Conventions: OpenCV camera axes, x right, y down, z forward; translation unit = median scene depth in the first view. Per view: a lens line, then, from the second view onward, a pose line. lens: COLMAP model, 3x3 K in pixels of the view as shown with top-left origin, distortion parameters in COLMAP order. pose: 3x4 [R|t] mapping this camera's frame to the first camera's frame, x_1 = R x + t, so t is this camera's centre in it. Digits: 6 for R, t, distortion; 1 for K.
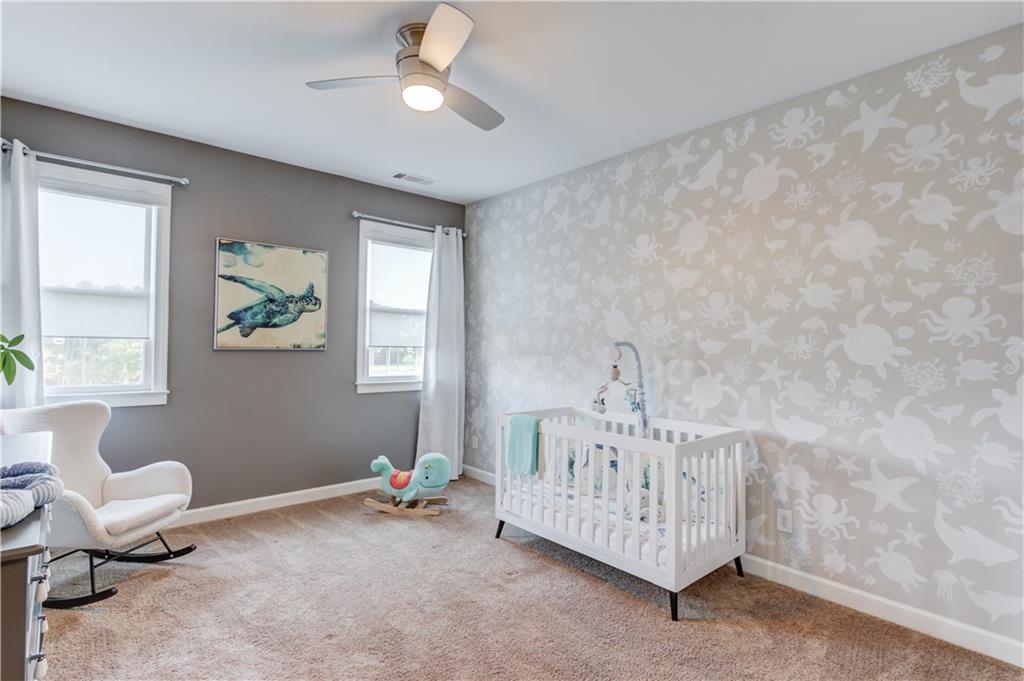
lens RADIAL K [[497.8, 0, 512.5], [0, 497.8, 341.0], [0, 0, 1]] dist [-0.008102, -0.000504]
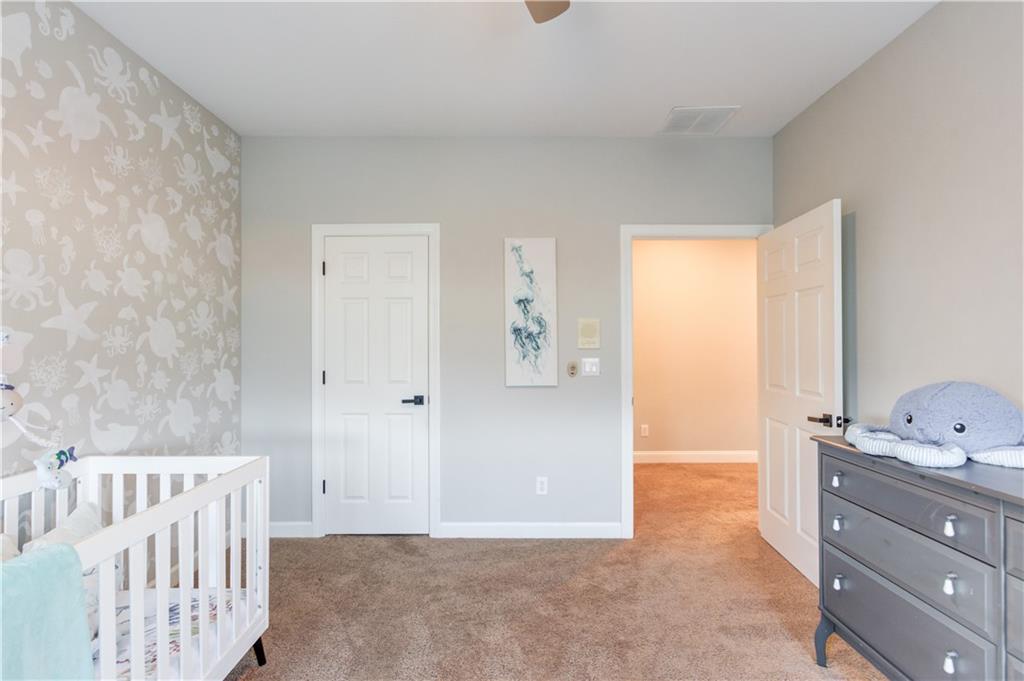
lens RADIAL K [[497.8, 0, 510.6], [0, 497.8, 340.2], [0, 0, 1]] dist [-0.008102, -0.000504]
pose [[-0.753959, -0.010458, 0.656838, -0.477249], [-0.016452, 0.999860, -0.002965, 0.003697], [-0.656716, -0.013042, -0.754025, 1.197147]]
